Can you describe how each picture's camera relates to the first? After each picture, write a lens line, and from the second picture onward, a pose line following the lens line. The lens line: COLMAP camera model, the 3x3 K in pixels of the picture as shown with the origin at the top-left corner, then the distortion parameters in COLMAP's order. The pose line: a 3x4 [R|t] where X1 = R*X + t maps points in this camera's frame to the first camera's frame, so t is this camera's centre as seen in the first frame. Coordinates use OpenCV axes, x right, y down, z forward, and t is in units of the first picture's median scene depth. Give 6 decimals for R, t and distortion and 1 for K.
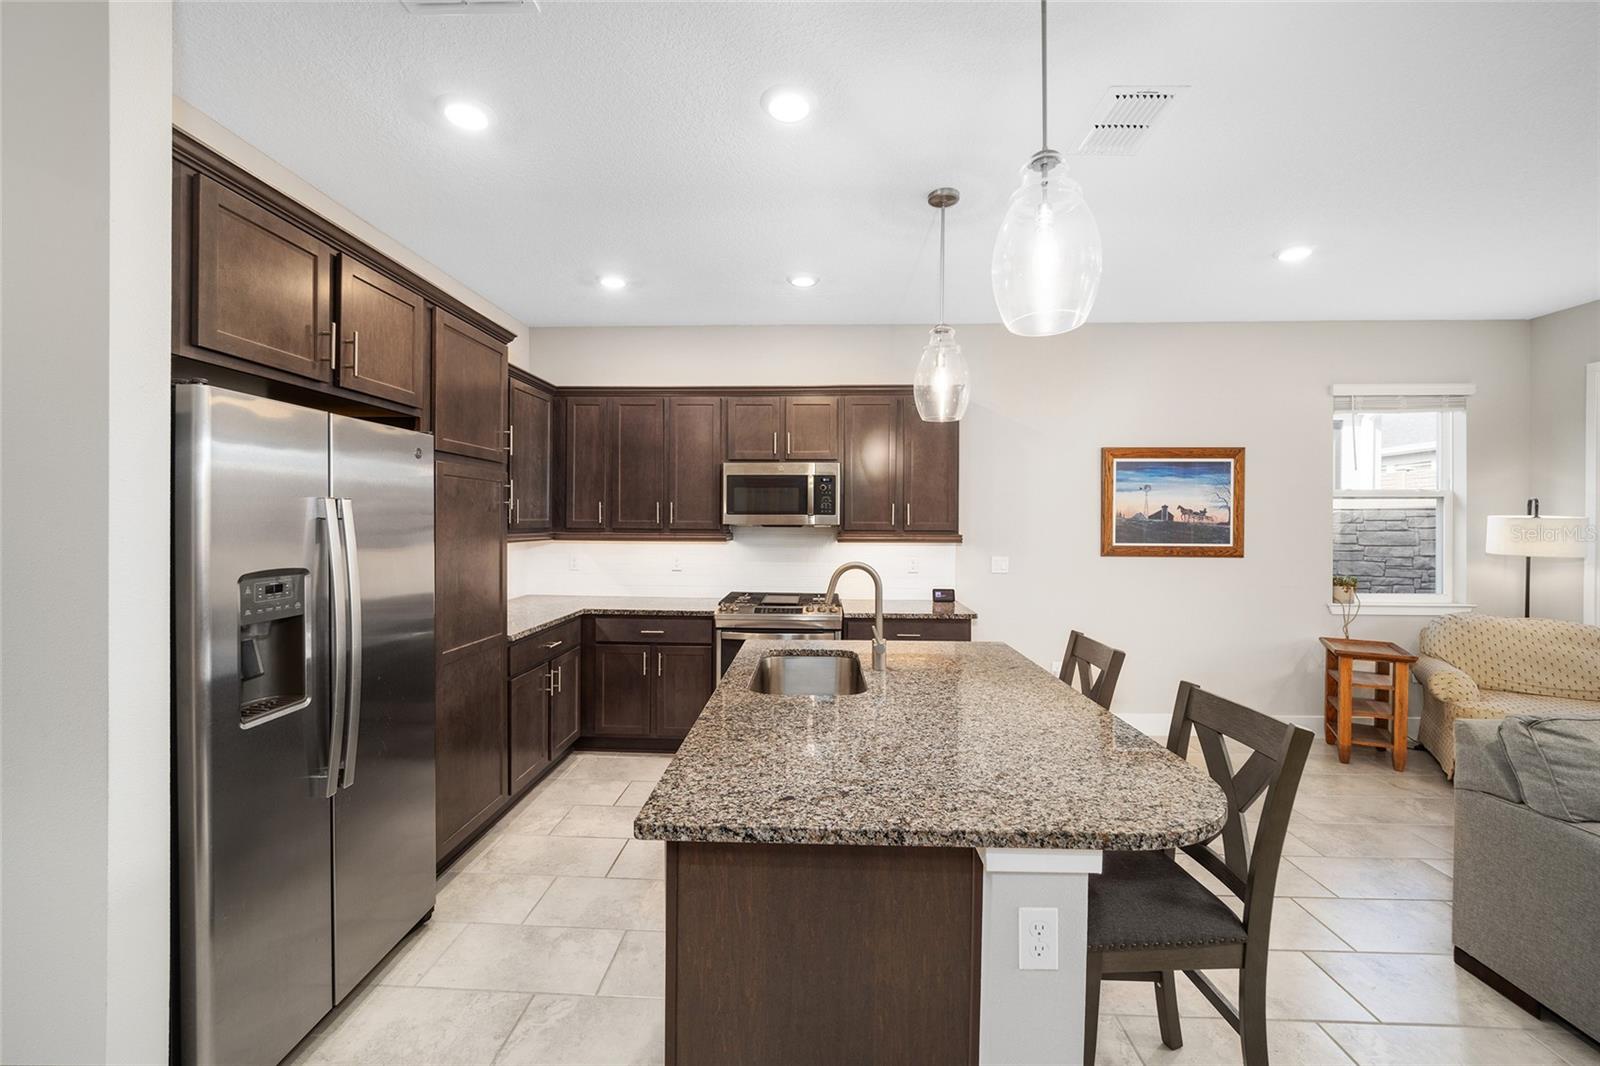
lens RADIAL K [[653.3, 0, 795.6], [0, 653.3, 524.2], [0, 0, 1]] dist [-0.004285, -0.000225]
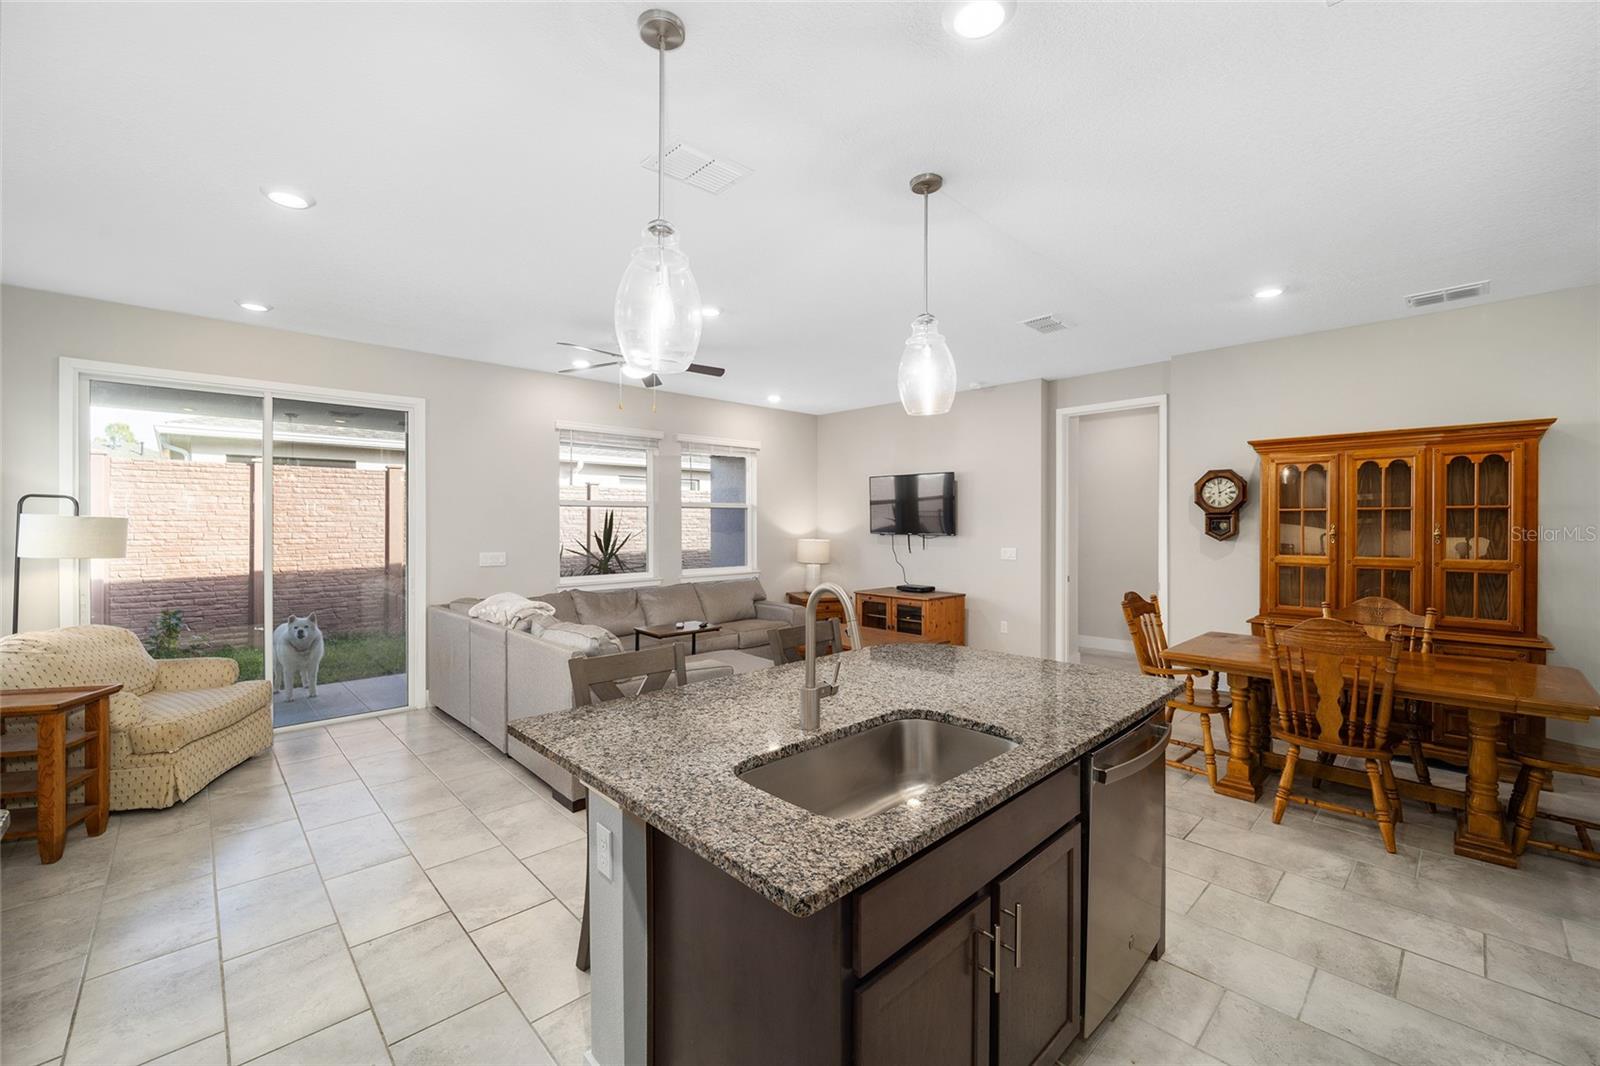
lens RADIAL K [[654.5, 0, 796.4], [0, 654.5, 521.1], [0, 0, 1]] dist [-0.005701, -0.000392]
pose [[-0.716630, -0.002233, 0.697450, -0.324144], [0.001768, 0.999986, 0.005018, -0.009386], [-0.697451, 0.004830, -0.716616, 1.348791]]
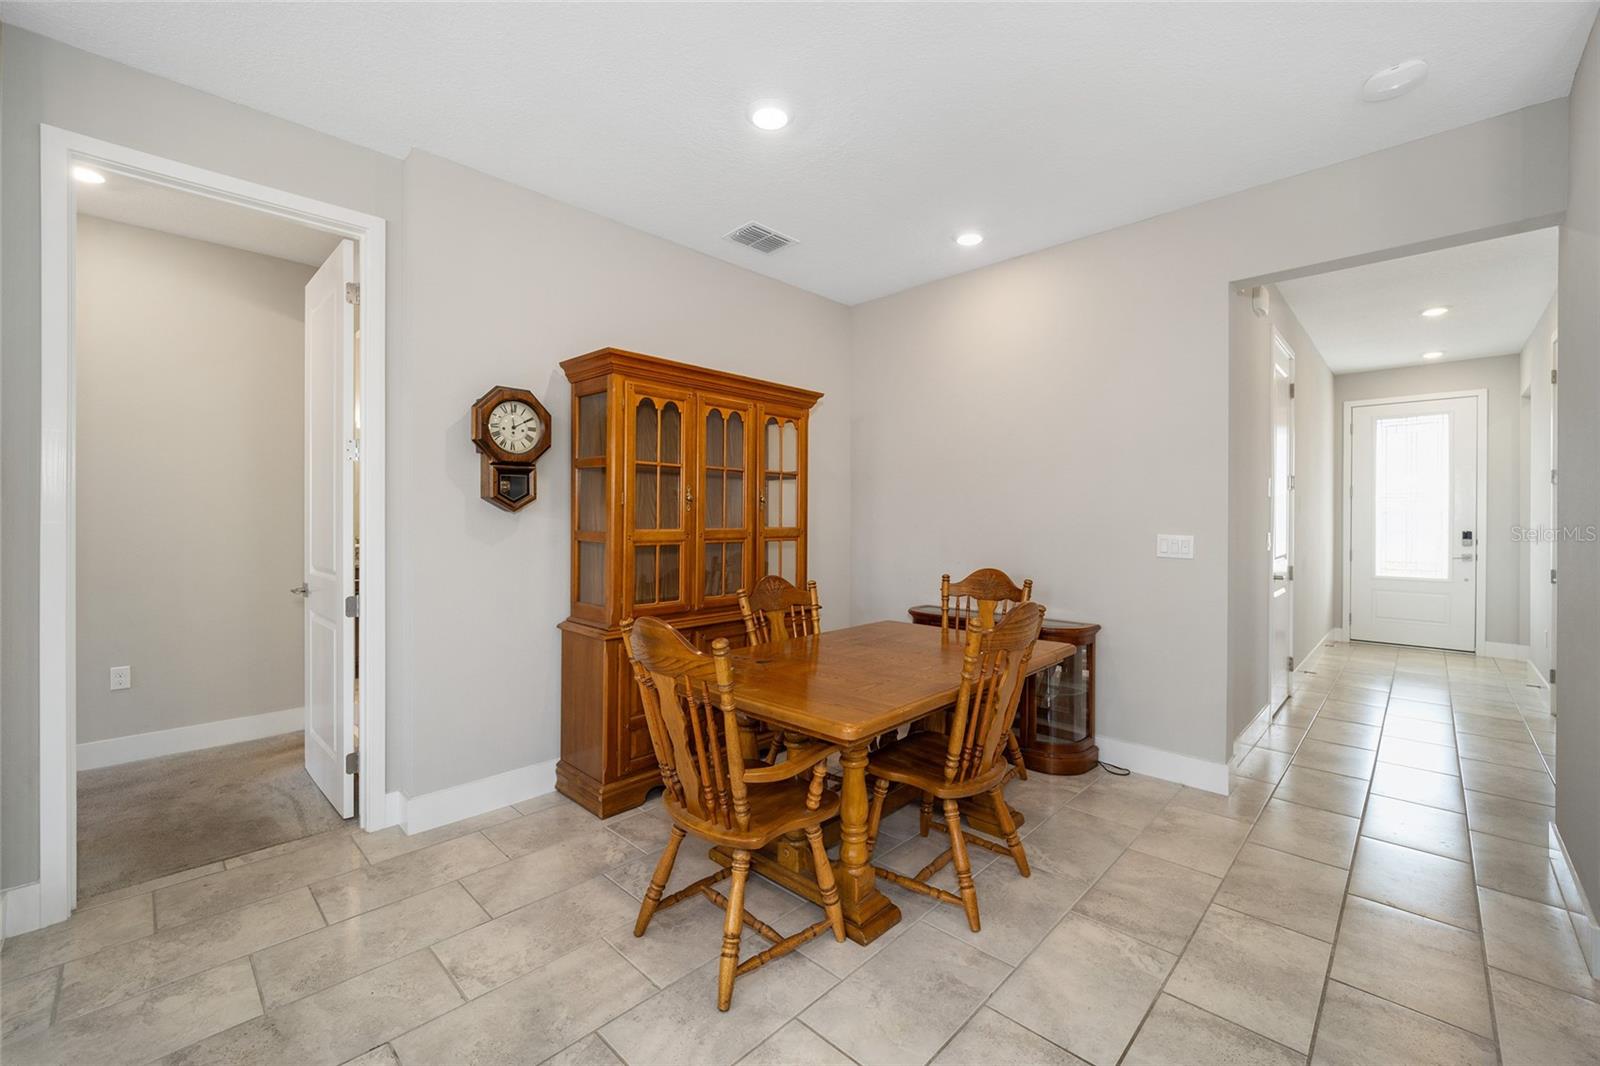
lens RADIAL K [[651.0, 0, 796.5], [0, 651.0, 519.5], [0, 0, 1]] dist [-0.006832, -0.000255]
pose [[-0.666992, -0.006926, -0.745033, 0.550635], [-0.011118, 0.999938, 0.000658, 0.062803], [0.744982, 0.008722, -0.667028, 0.286800]]
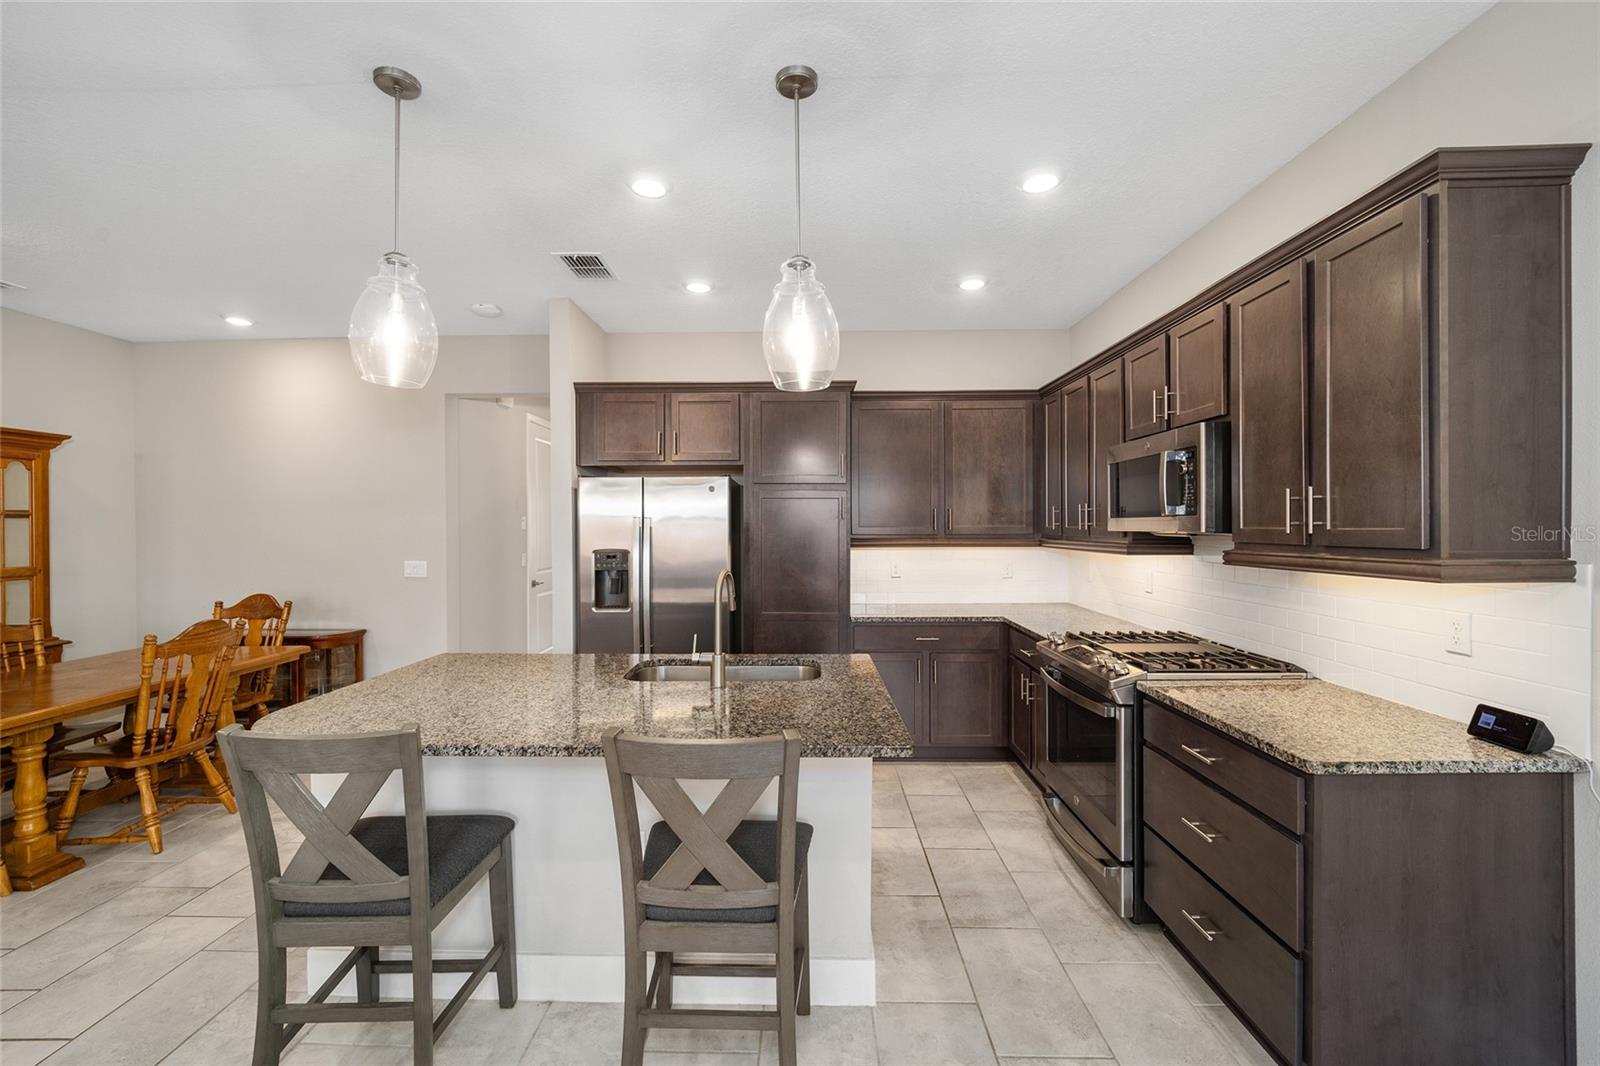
lens RADIAL K [[650.6, 0, 797.4], [0, 650.6, 530.3], [0, 0, 1]] dist [-0.006632, -0.000224]
pose [[0.021864, 0.001639, -0.999760, 0.932358], [-0.002603, 0.999995, 0.001582, -0.001508], [0.999758, 0.002567, 0.021868, 0.962483]]
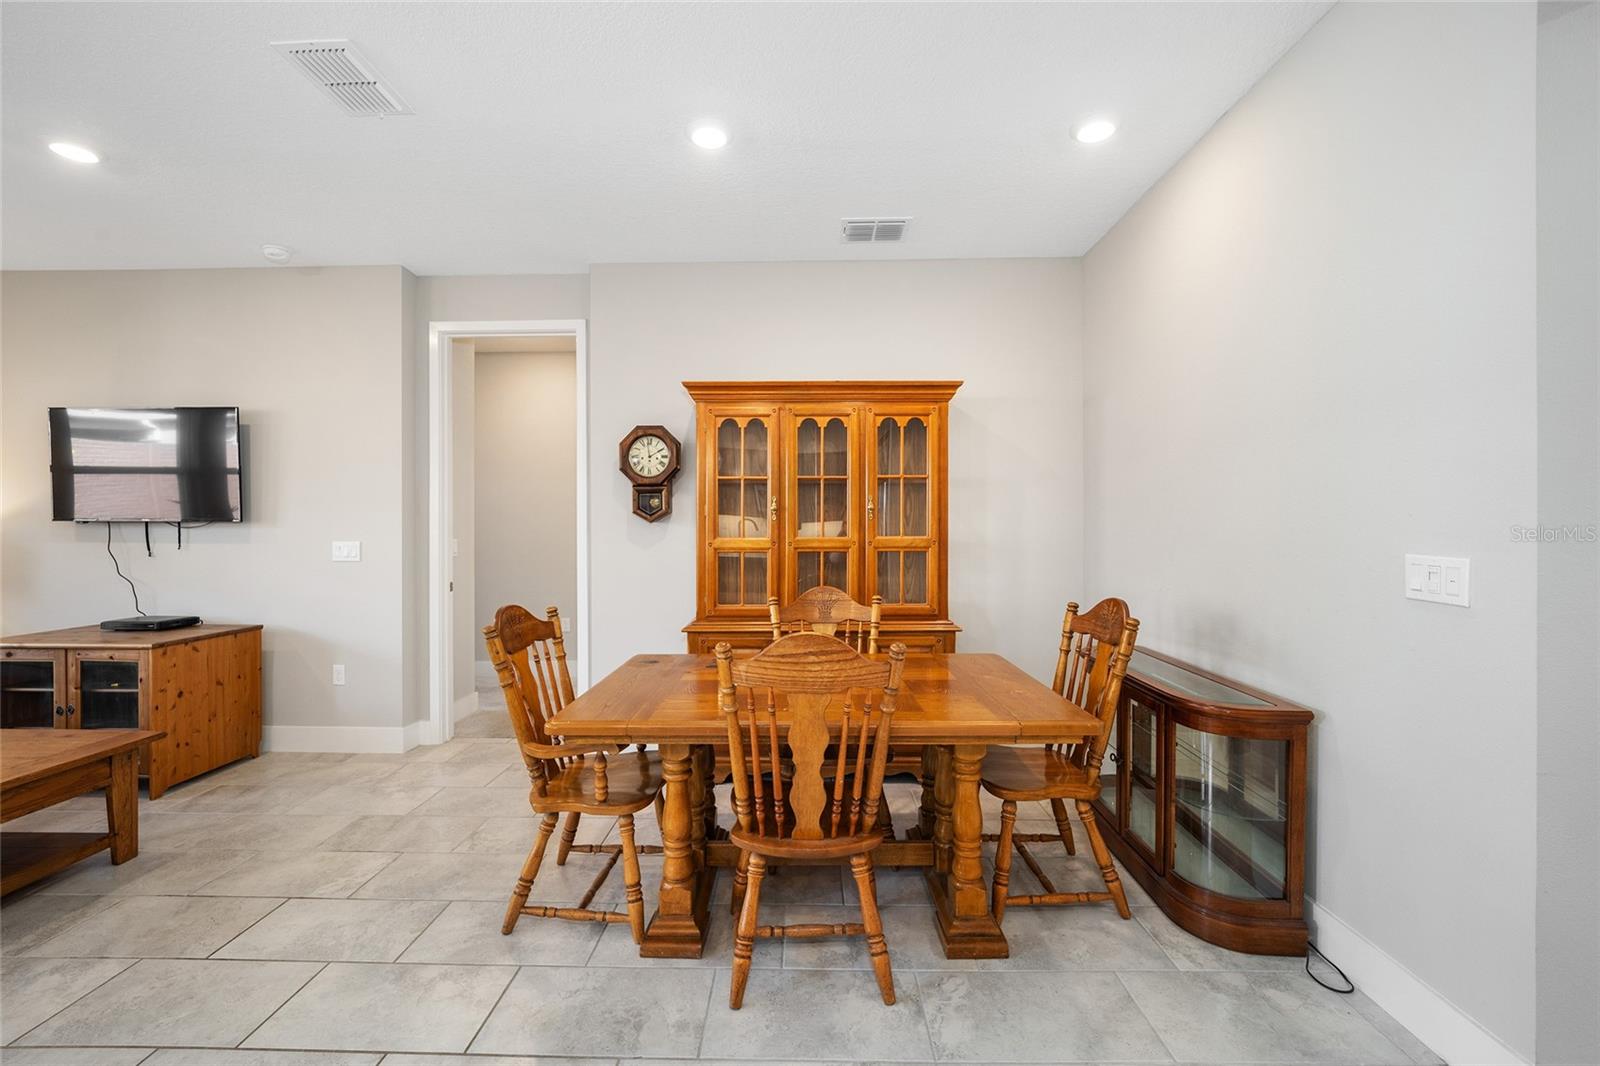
lens RADIAL K [[650.6, 0, 797.4], [0, 650.6, 530.3], [0, 0, 1]] dist [-0.006632, -0.000224]
pose [[-0.999779, -0.001700, -0.020961, -0.178686], [-0.001940, 0.999933, 0.011442, 0.055432], [0.020941, 0.011480, -0.999715, 0.577678]]
